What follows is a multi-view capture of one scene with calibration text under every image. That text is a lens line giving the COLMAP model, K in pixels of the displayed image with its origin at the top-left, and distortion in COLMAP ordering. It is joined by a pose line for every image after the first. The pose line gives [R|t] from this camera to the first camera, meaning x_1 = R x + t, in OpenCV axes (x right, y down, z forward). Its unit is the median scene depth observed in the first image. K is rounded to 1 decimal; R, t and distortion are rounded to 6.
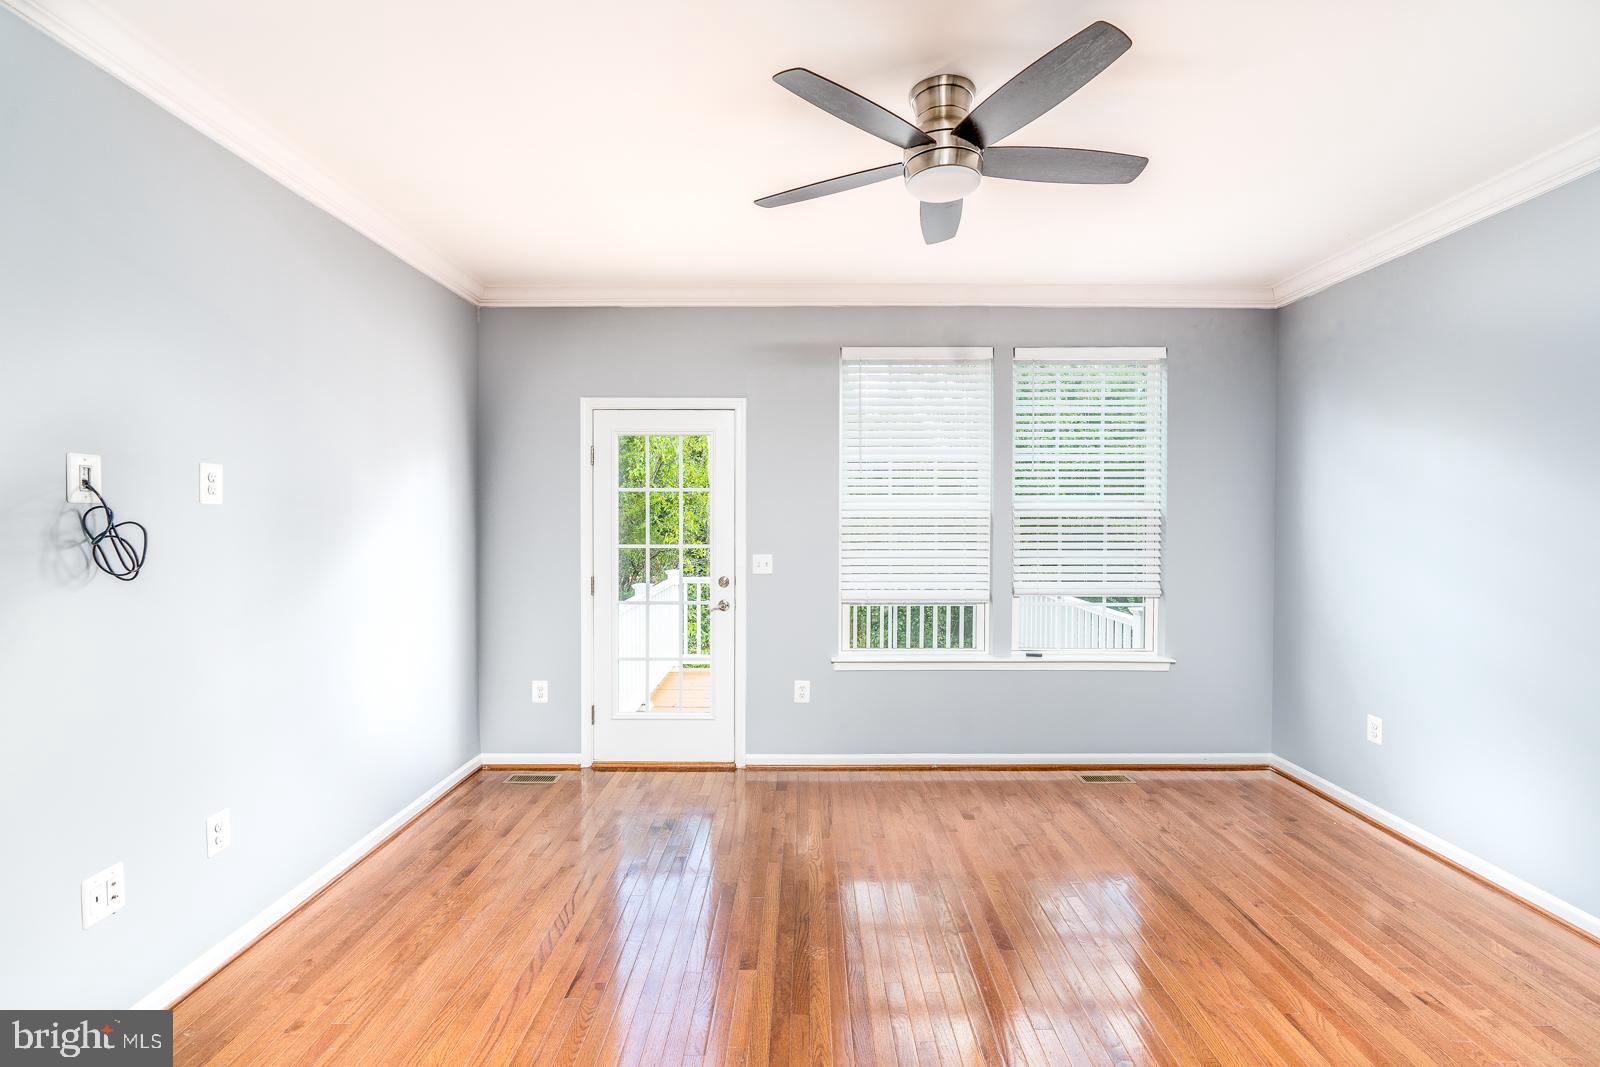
lens RADIAL K [[735.2, 0, 789.4], [0, 735.2, 526.2], [0, 0, 1]] dist [-0.010207, 0.002937]
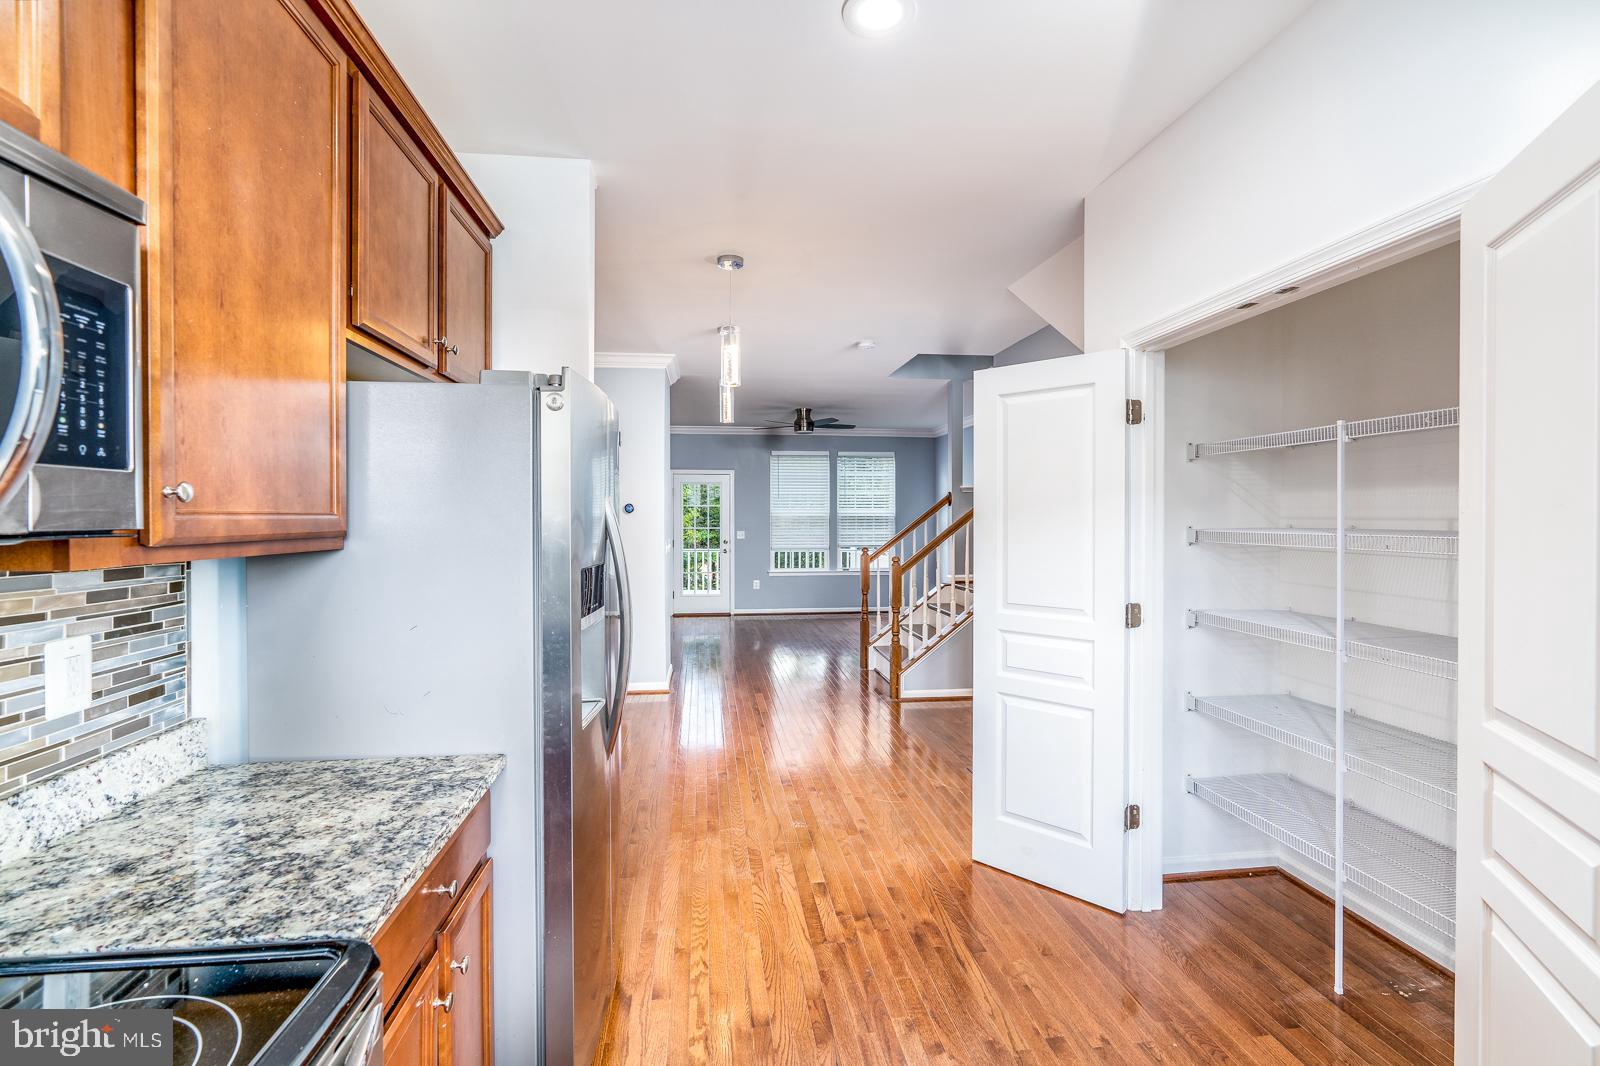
lens RADIAL K [[735.2, 0, 794.7], [0, 735.2, 531.2], [0, 0, 1]] dist [-0.010207, 0.002937]
pose [[0.991584, -0.000861, 0.129460, -0.179316], [0.000161, 0.999985, 0.005418, 0.024893], [-0.129463, -0.005352, 0.991570, -1.539568]]
